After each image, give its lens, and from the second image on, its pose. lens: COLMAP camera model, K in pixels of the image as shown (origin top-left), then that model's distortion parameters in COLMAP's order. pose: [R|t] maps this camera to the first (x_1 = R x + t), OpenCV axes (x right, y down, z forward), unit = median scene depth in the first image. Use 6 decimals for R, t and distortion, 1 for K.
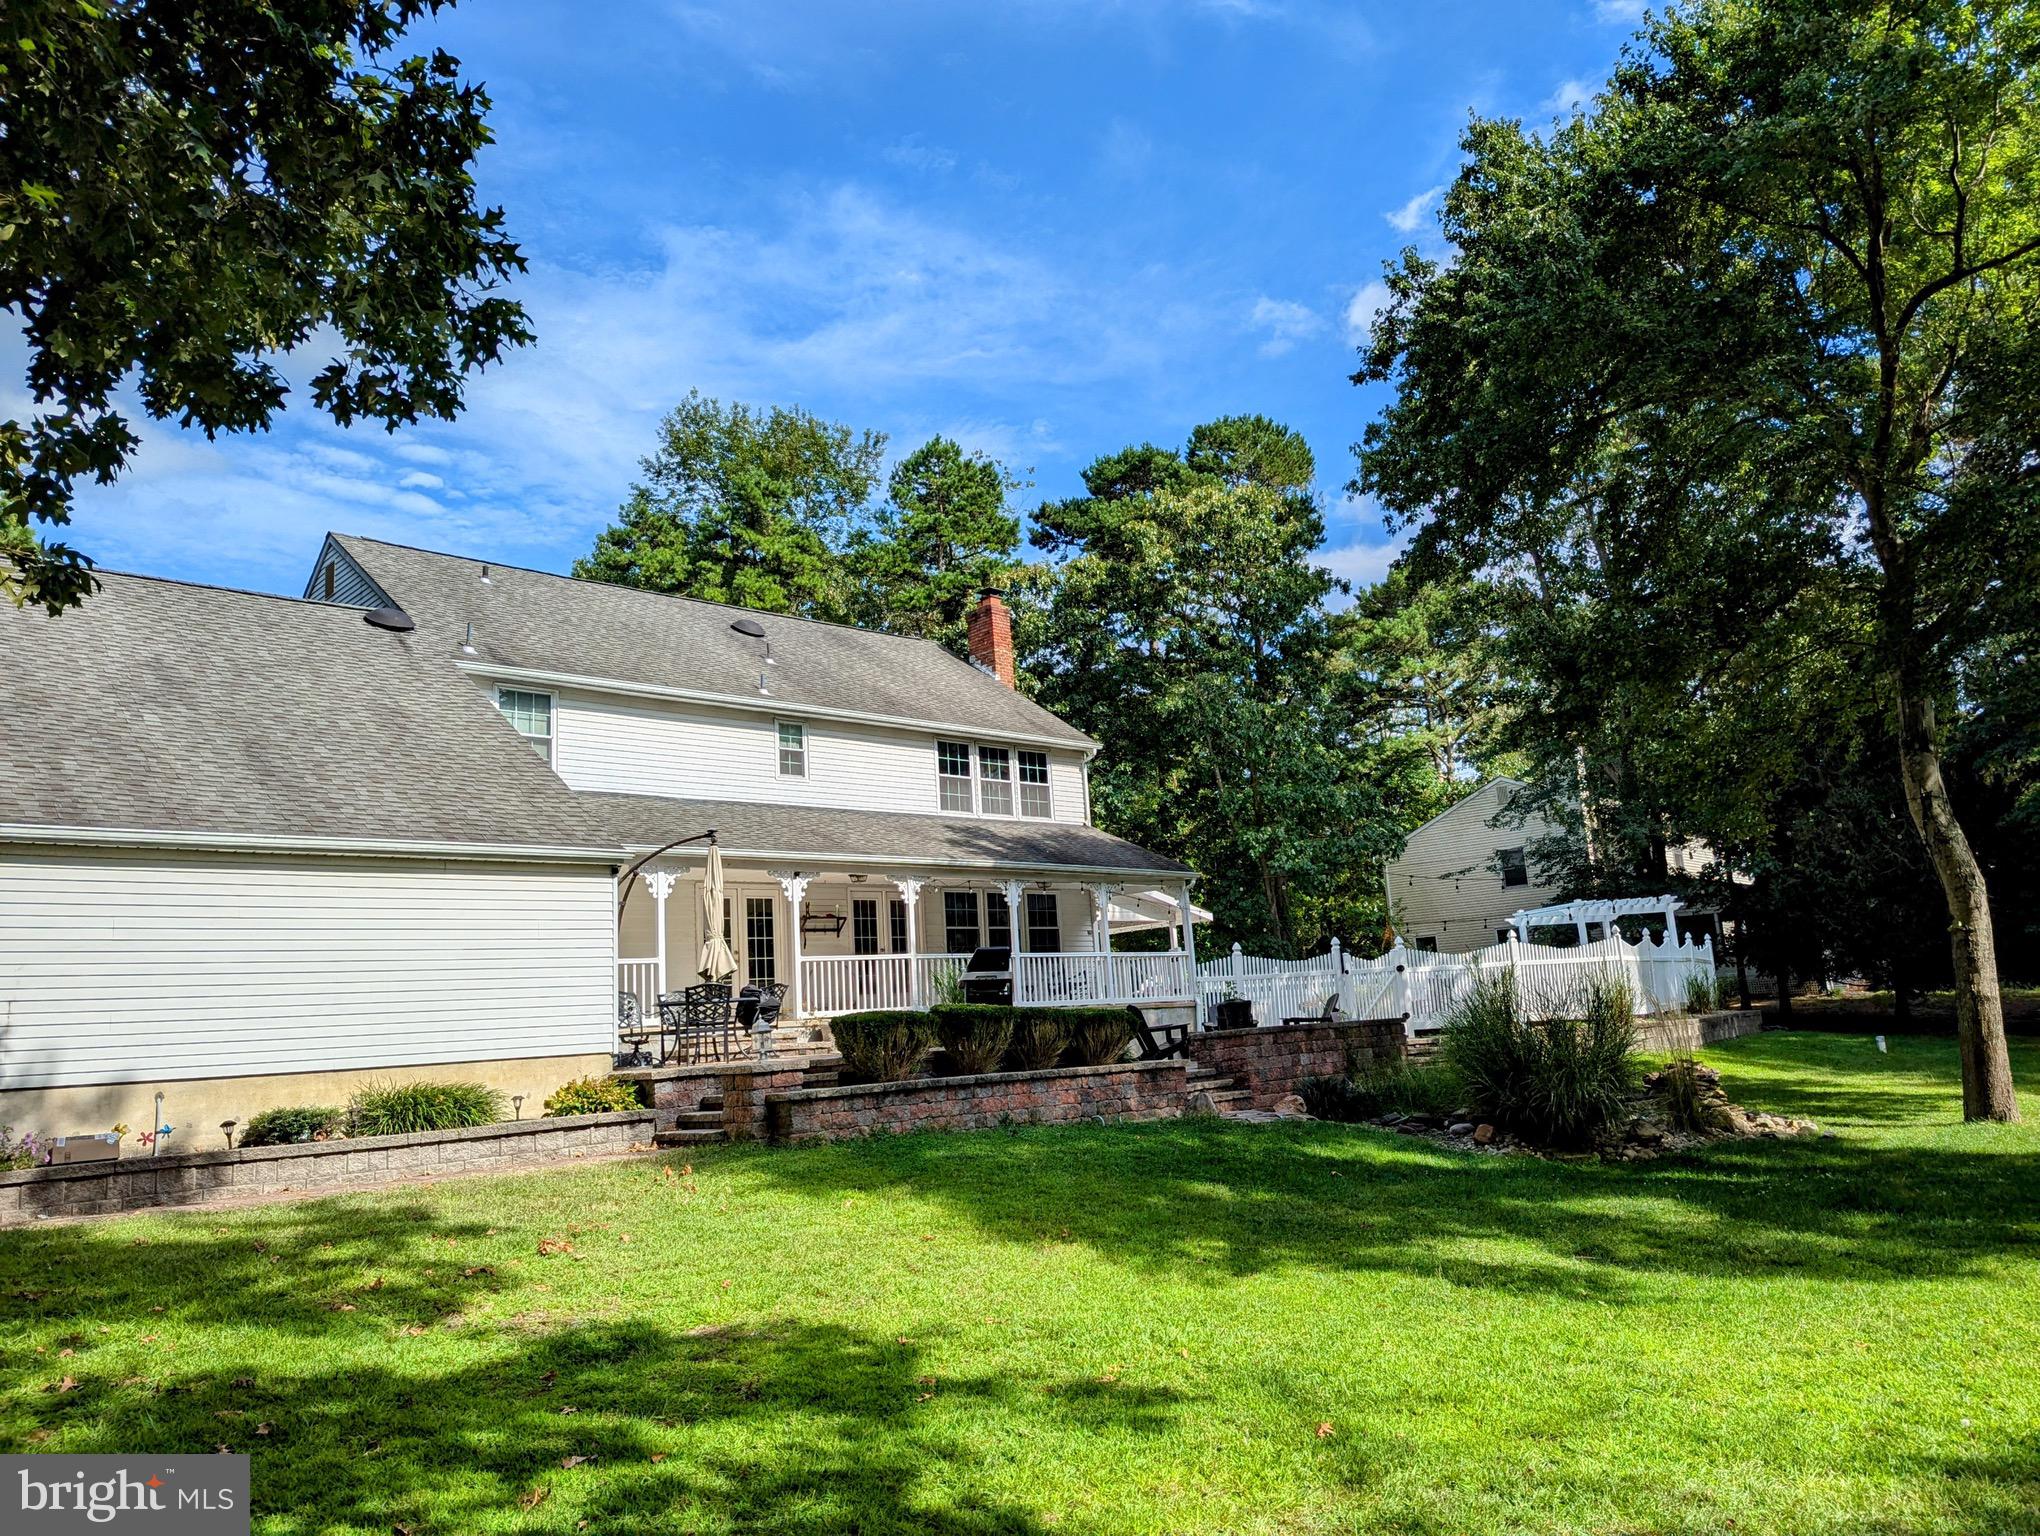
lens RADIAL K [[1446.0, 0, 1076.7], [0, 1446.0, 773.2], [0, 0, 1]] dist [0.081707, -0.107173]
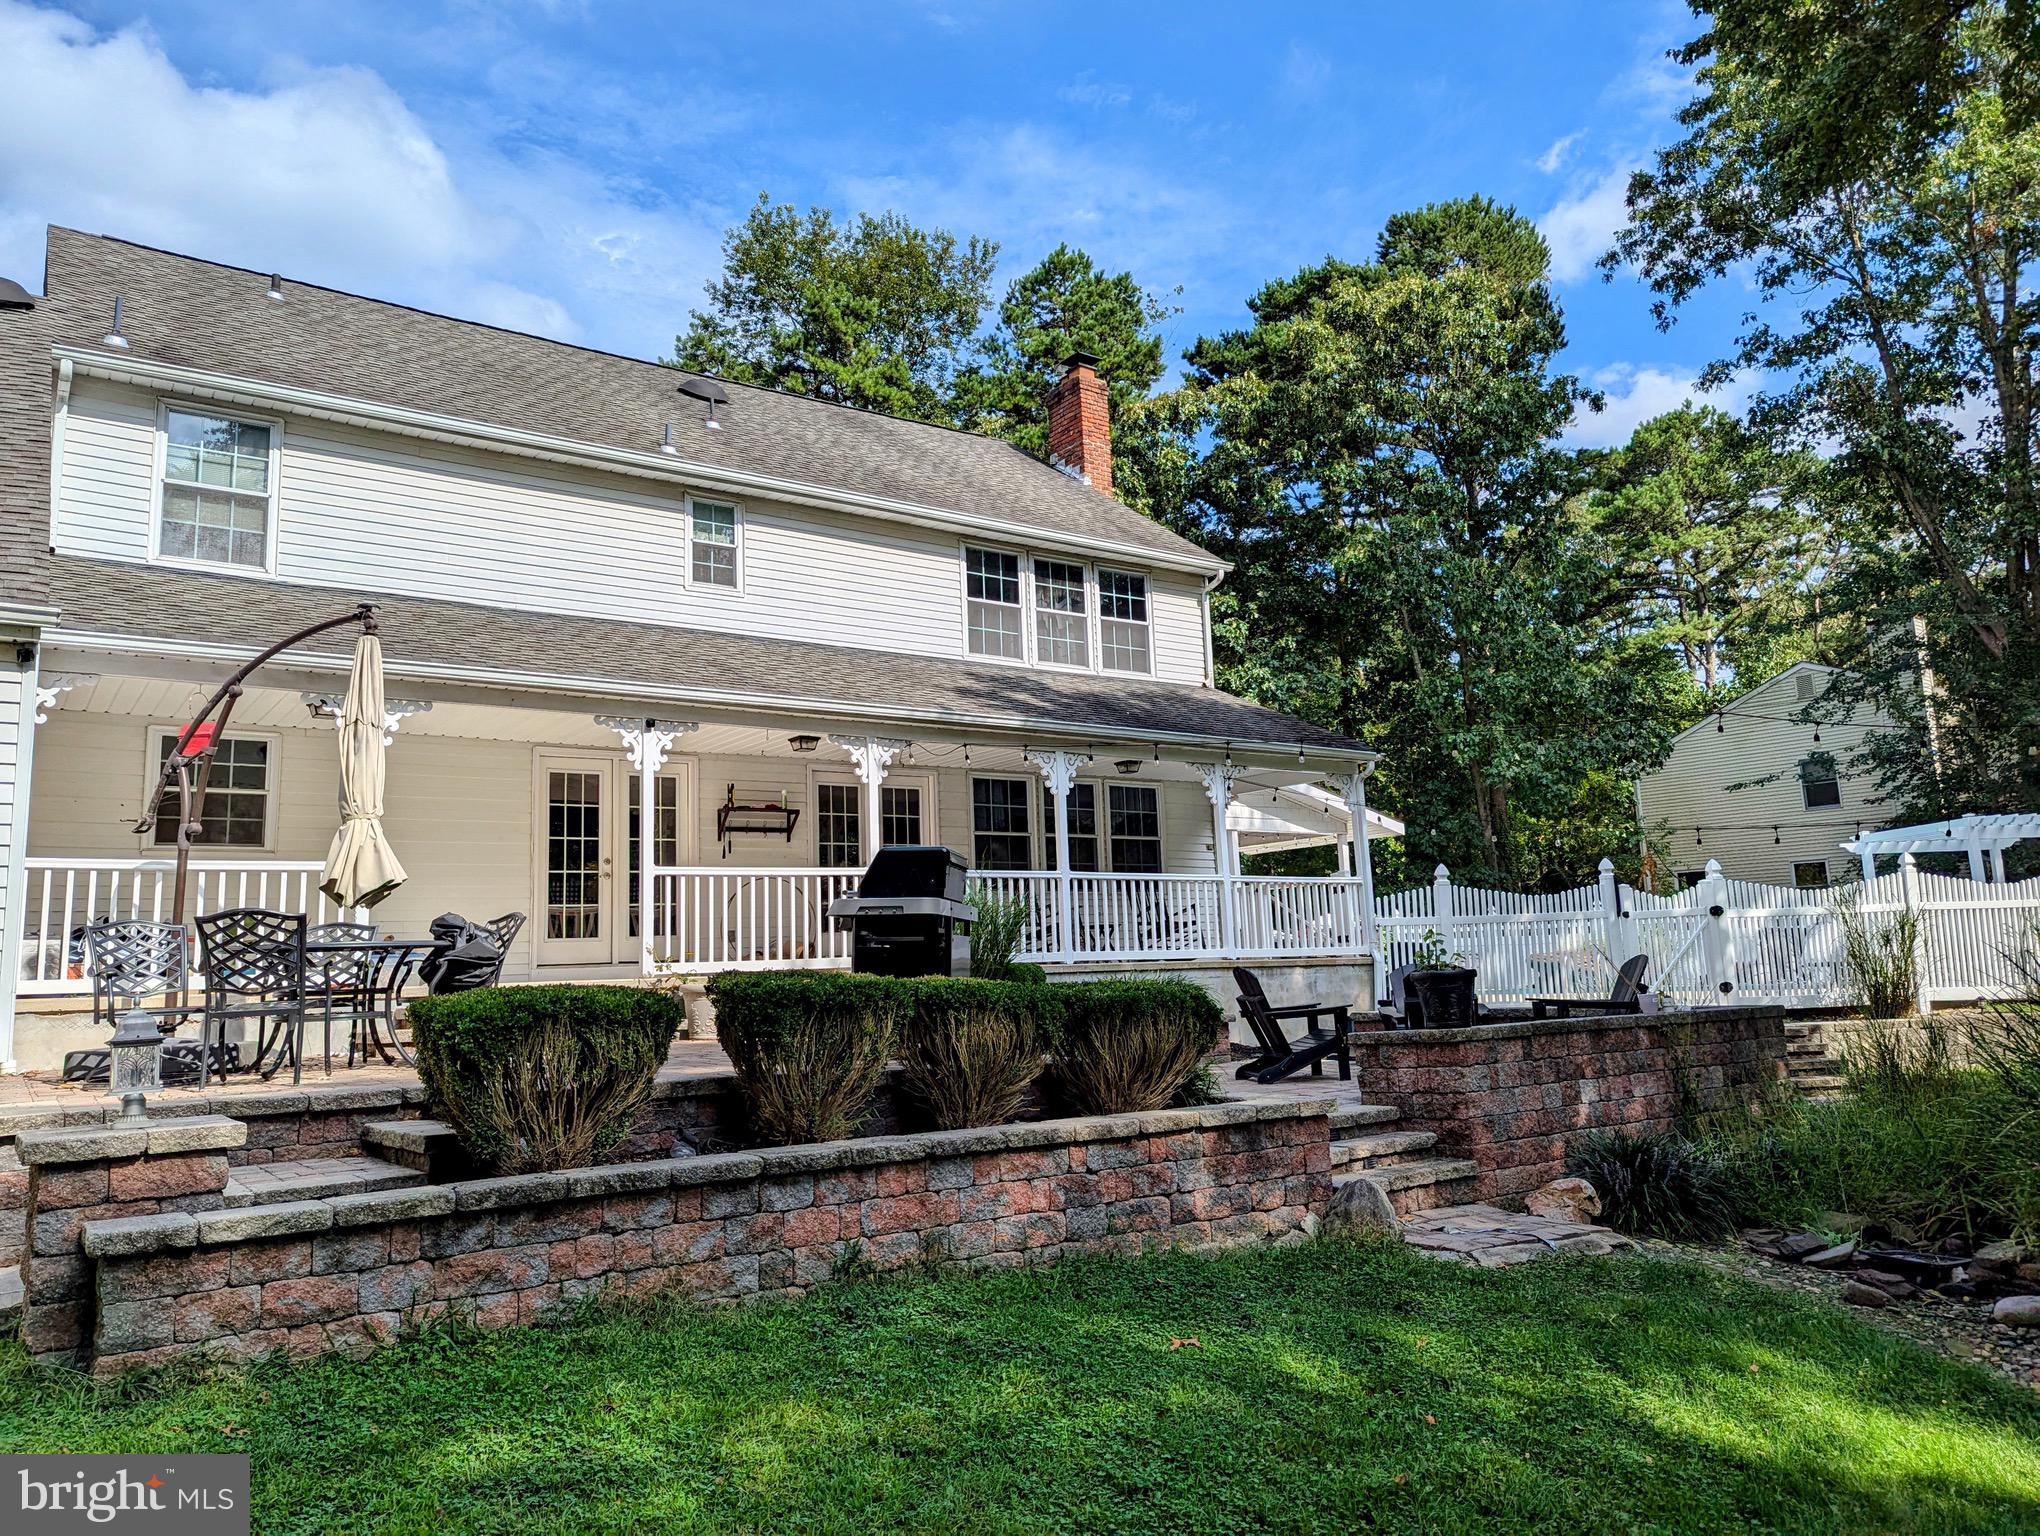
lens RADIAL K [[1421.8, 0, 1020.0], [0, 1421.8, 768.0], [0, 0, 1]] dist [0.051474, -0.060777]
pose [[0.984862, 0.004808, -0.173272, 0.034284], [0.002258, 0.999175, 0.040558, 0.045219], [0.173324, -0.040335, 0.984039, 0.329465]]
